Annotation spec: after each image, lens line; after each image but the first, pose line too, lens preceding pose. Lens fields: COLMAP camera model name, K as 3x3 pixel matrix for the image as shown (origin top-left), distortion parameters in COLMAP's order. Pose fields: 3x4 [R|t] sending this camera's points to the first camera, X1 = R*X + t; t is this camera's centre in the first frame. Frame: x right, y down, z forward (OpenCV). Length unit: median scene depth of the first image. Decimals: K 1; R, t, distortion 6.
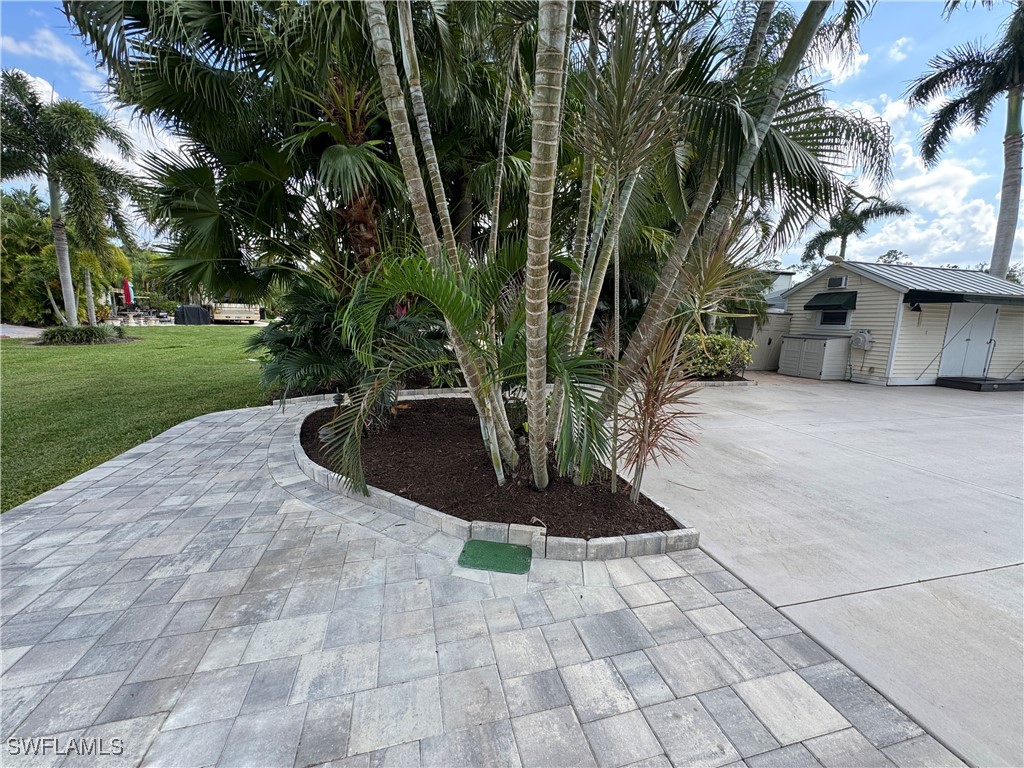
lens RADIAL K [[410.9, 0, 509.8], [0, 410.9, 387.4], [0, 0, 1]] dist [-0.000160, 0.000248]
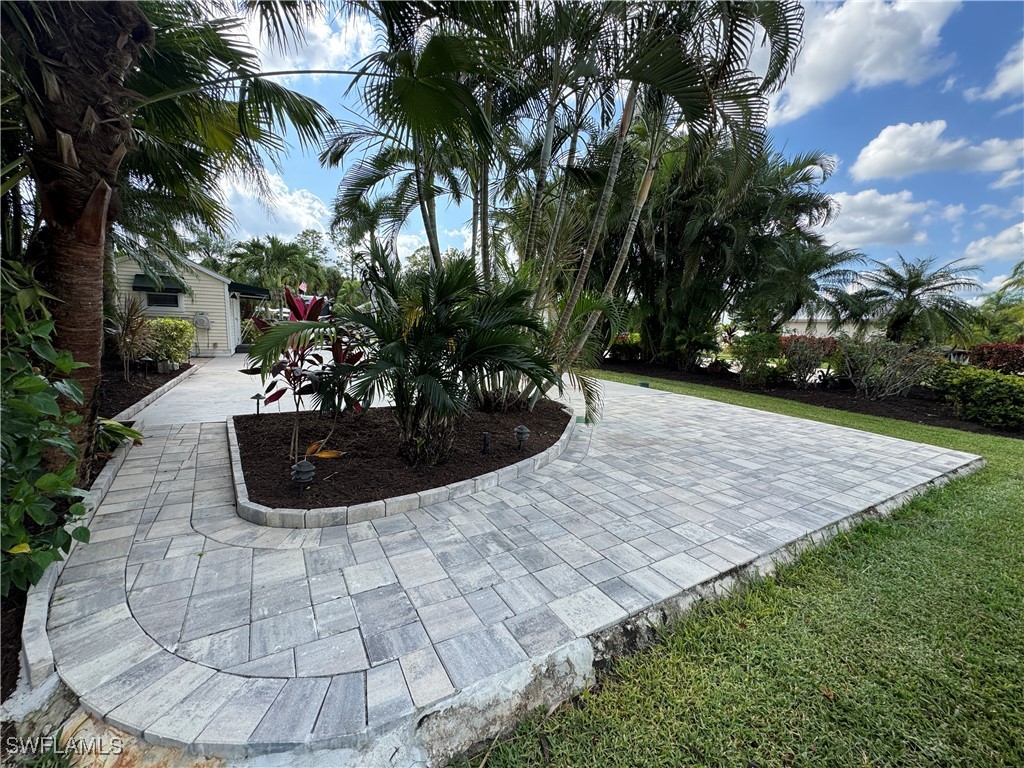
lens RADIAL K [[410.9, 0, 509.8], [0, 410.9, 387.4], [0, 0, 1]] dist [-0.000160, 0.000248]
pose [[-0.295207, -0.175472, 0.939182, -1.573311], [0.111238, 0.969993, 0.216193, -0.249923], [-0.948936, 0.168295, -0.266829, 1.468931]]
